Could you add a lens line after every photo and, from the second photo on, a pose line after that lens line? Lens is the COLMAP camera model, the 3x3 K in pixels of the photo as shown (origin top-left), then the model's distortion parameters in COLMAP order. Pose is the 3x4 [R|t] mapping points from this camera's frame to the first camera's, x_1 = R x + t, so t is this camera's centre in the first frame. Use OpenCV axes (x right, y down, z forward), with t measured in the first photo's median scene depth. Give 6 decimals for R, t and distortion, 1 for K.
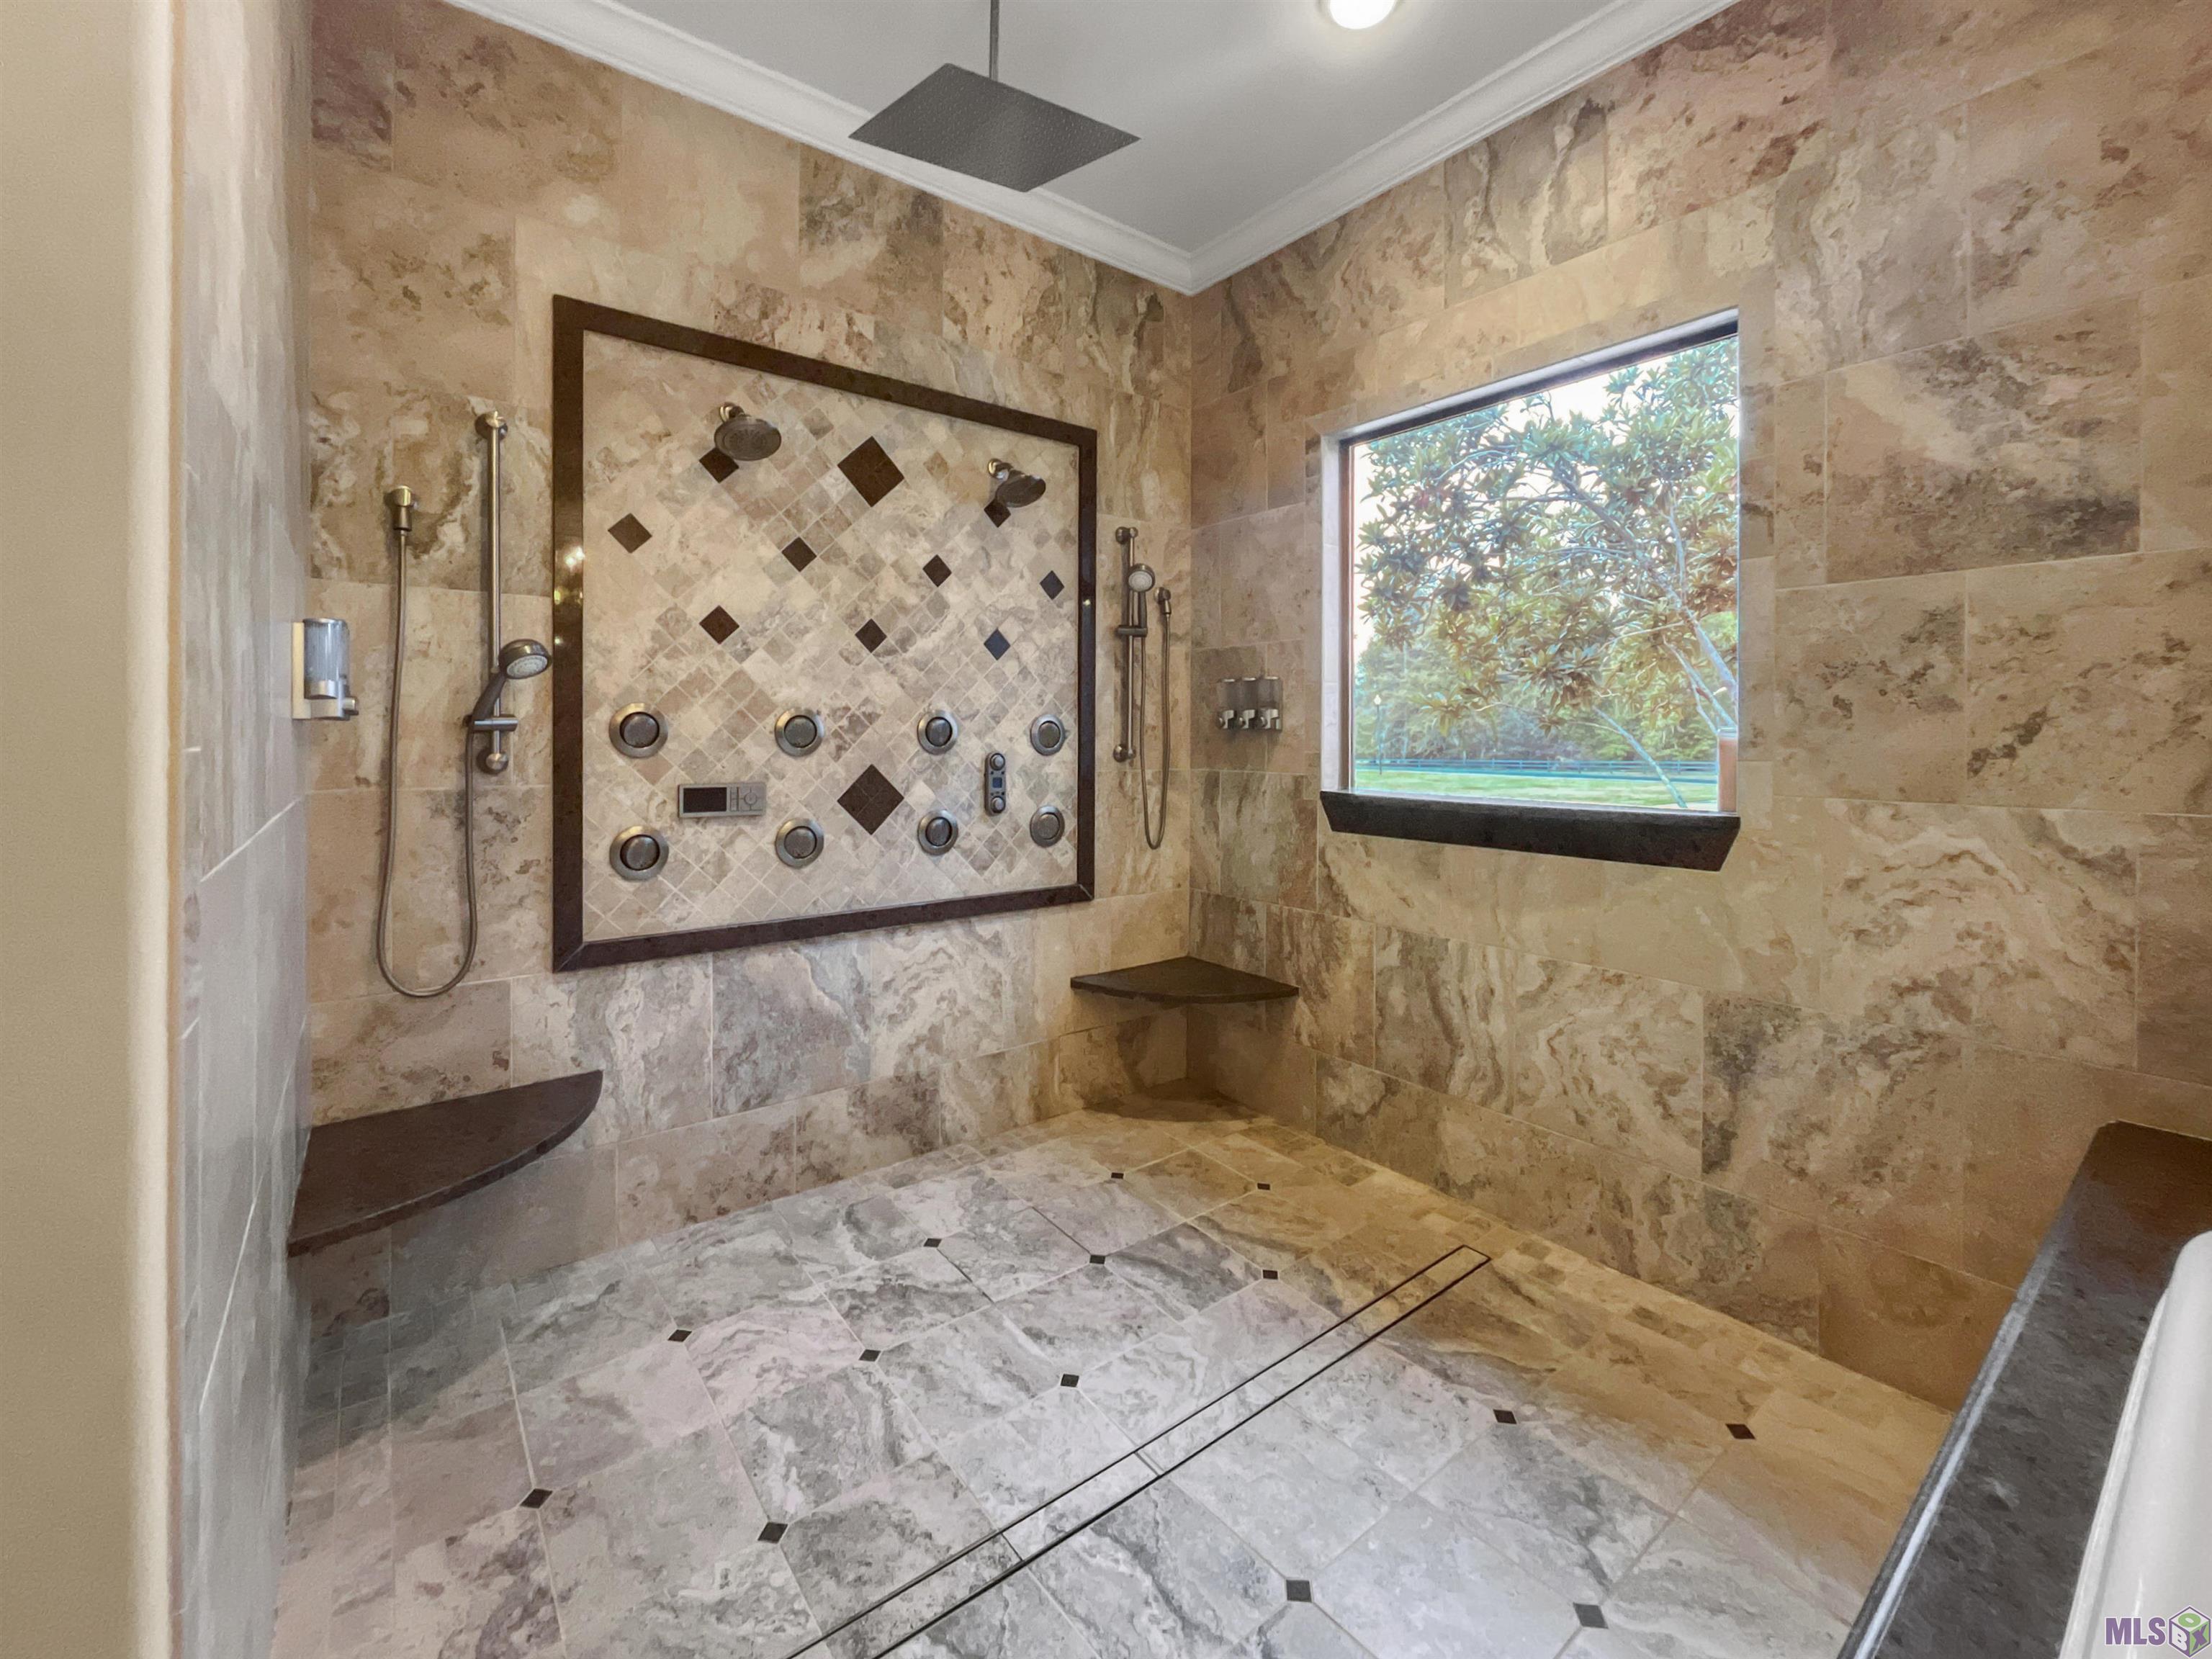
lens RADIAL K [[954.1, 0, 1108.4], [0, 954.1, 834.8], [0, 0, 1]] dist [-0.003893, -0.000640]
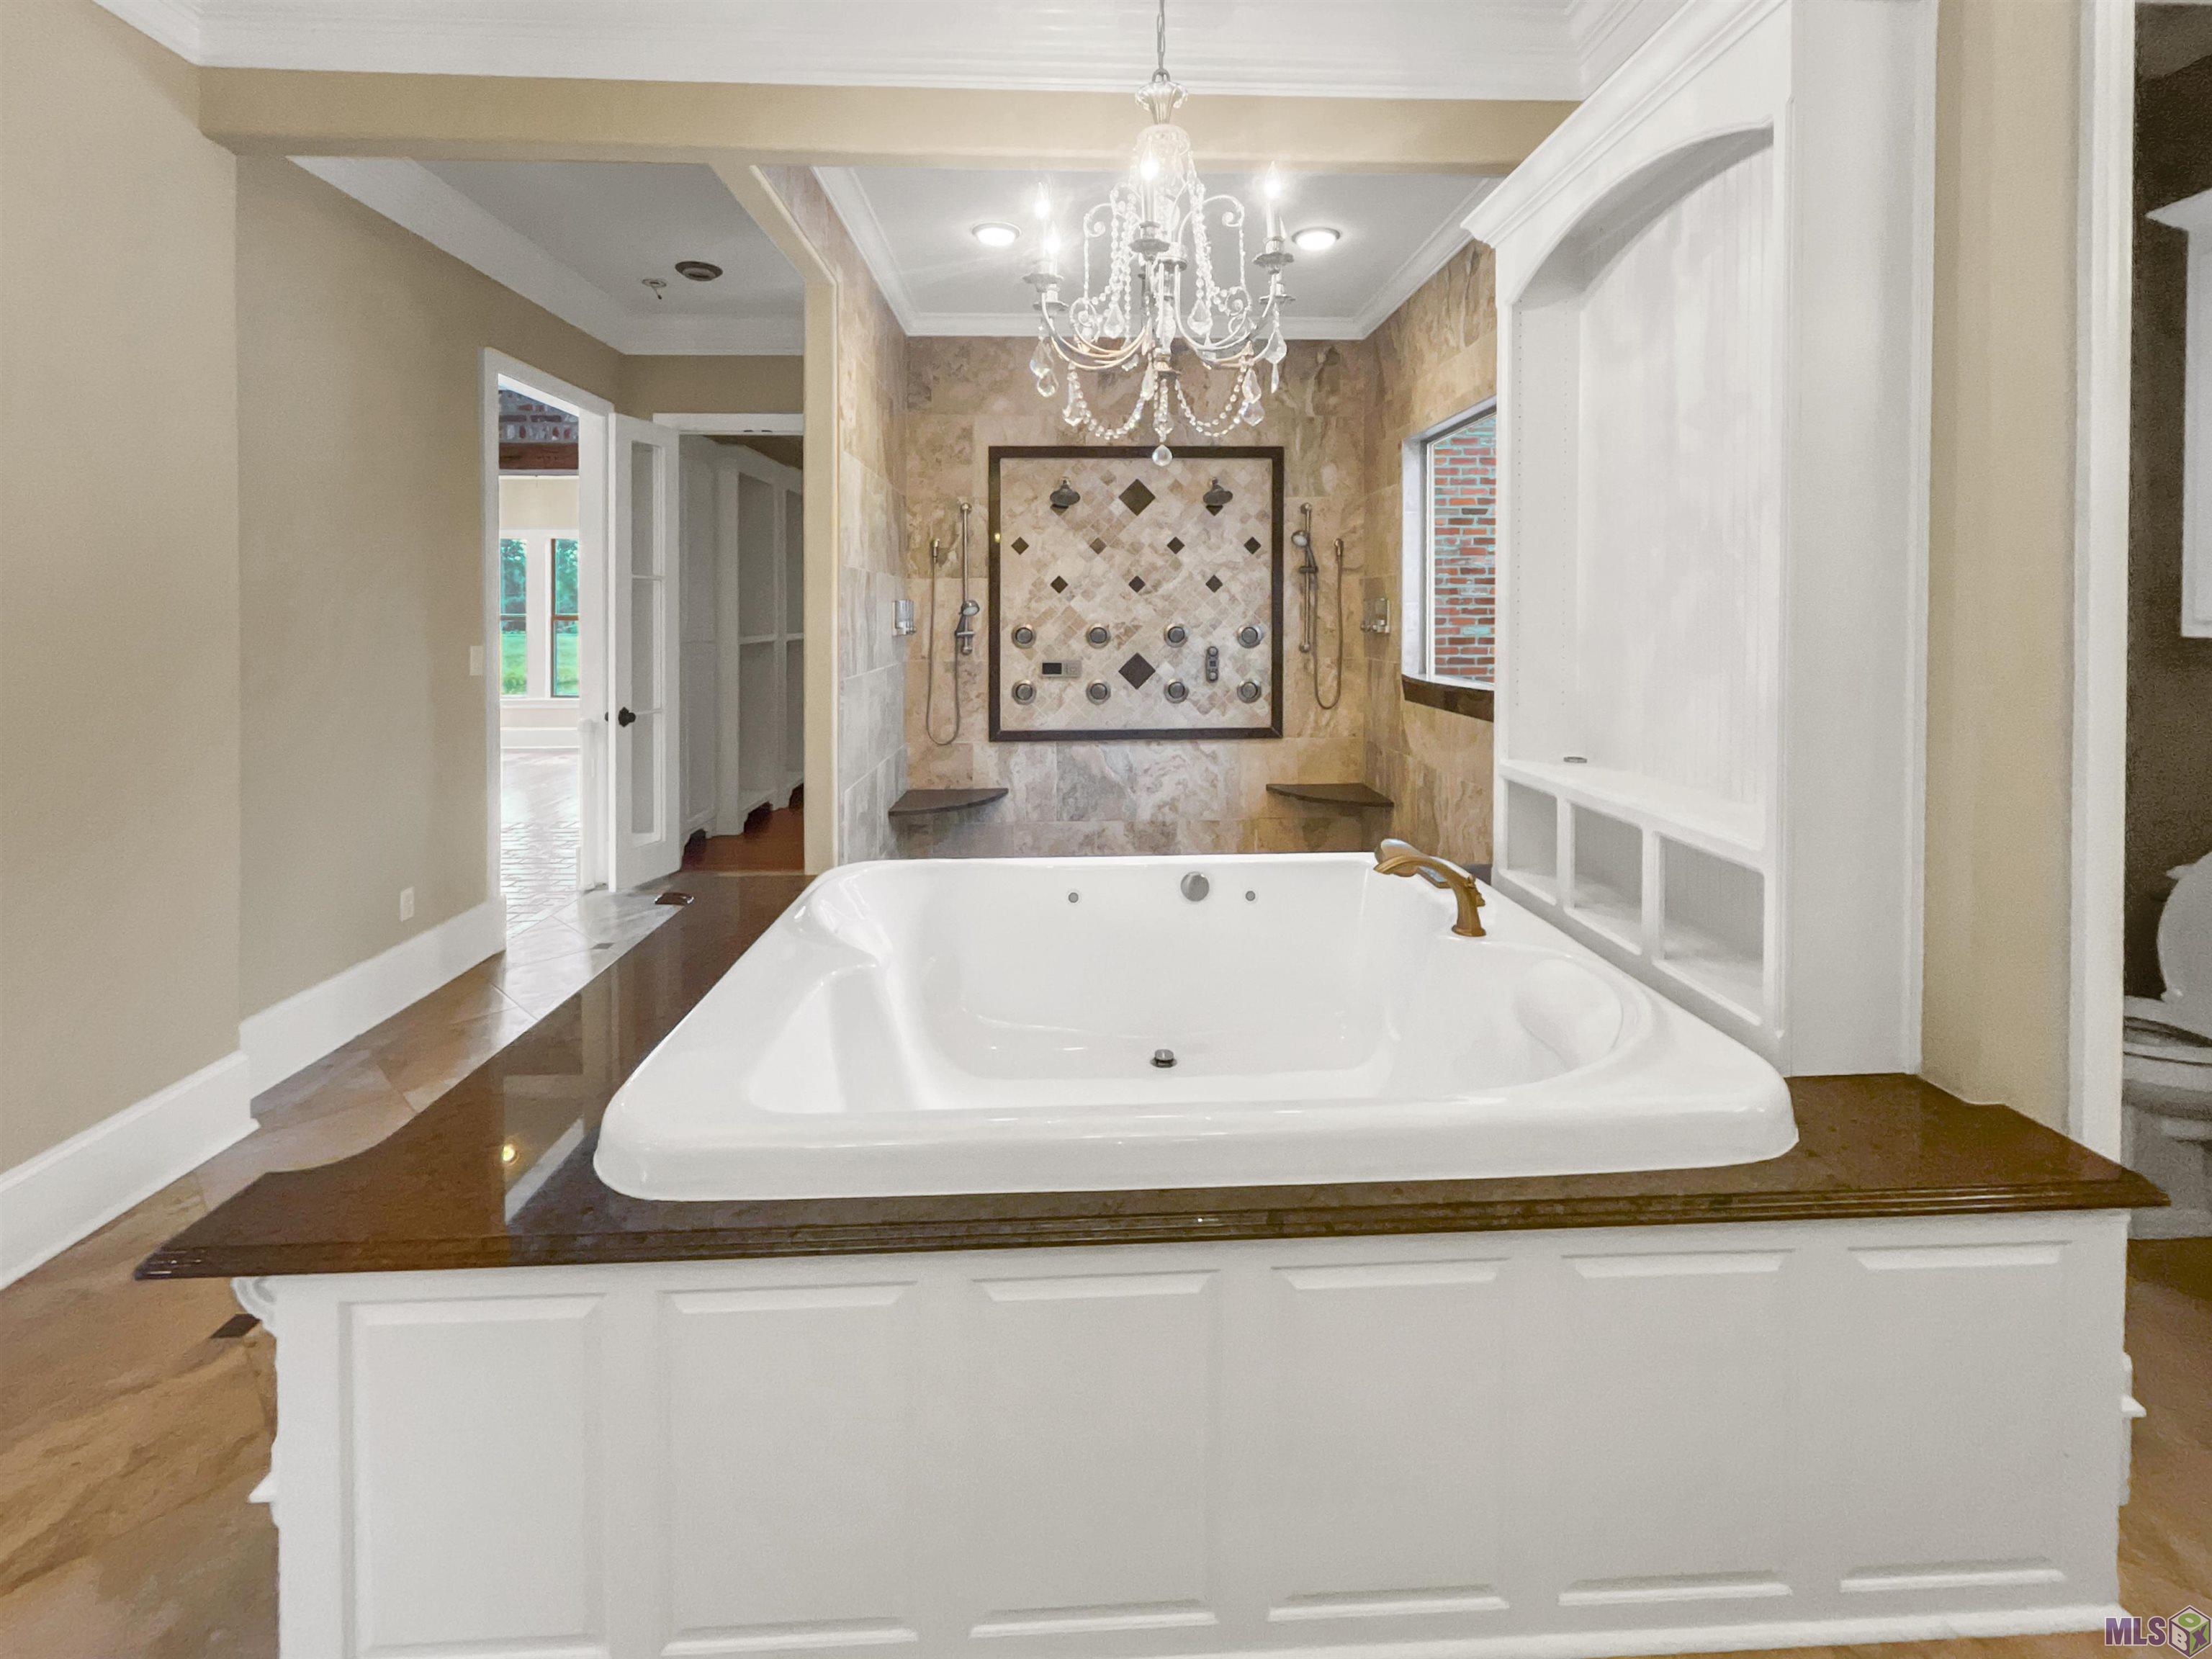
lens RADIAL K [[910.8, 0, 1112.2], [0, 910.8, 835.8], [0, 0, 1]] dist [-0.000469, -0.000042]
pose [[0.830036, 0.125144, -0.543488, 0.741332], [-0.051668, 0.987564, 0.148487, 0.020474], [0.555311, -0.095169, 0.826180, -0.567749]]
